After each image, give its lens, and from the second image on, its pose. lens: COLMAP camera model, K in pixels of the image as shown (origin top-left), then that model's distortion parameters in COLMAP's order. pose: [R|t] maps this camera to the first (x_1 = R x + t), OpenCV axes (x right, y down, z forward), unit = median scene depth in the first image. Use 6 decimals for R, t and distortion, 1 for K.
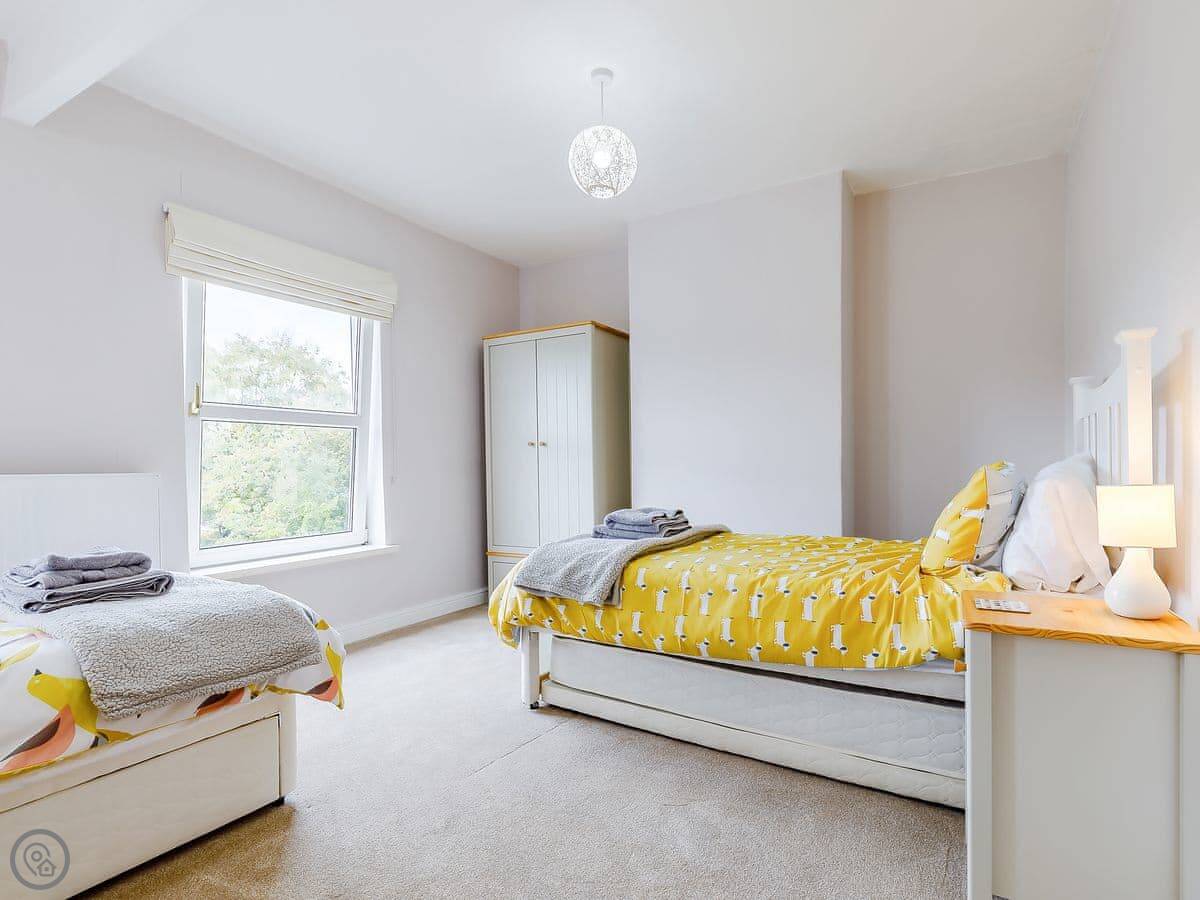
lens RADIAL K [[614.0, 0, 600.0], [0, 614.0, 450.0], [0, 0, 1]] dist [0.003185, 0.000174]
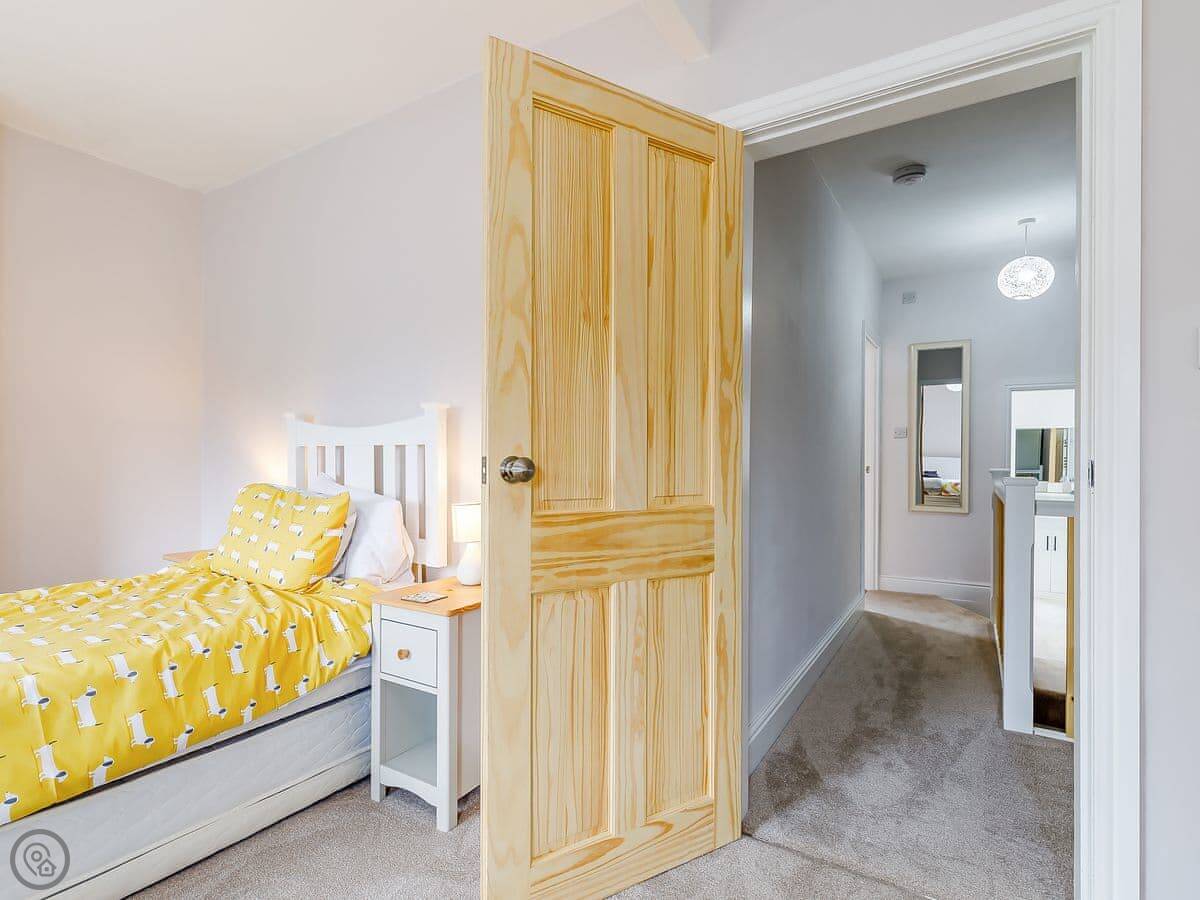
lens RADIAL K [[614.0, 0, 600.0], [0, 614.0, 450.0], [0, 0, 1]] dist [0.003185, 0.000174]
pose [[0.034052, 0.024331, 0.999124, -0.548434], [-0.016237, 0.999585, -0.023789, -0.034556], [-0.999288, -0.015413, 0.034433, 0.455348]]
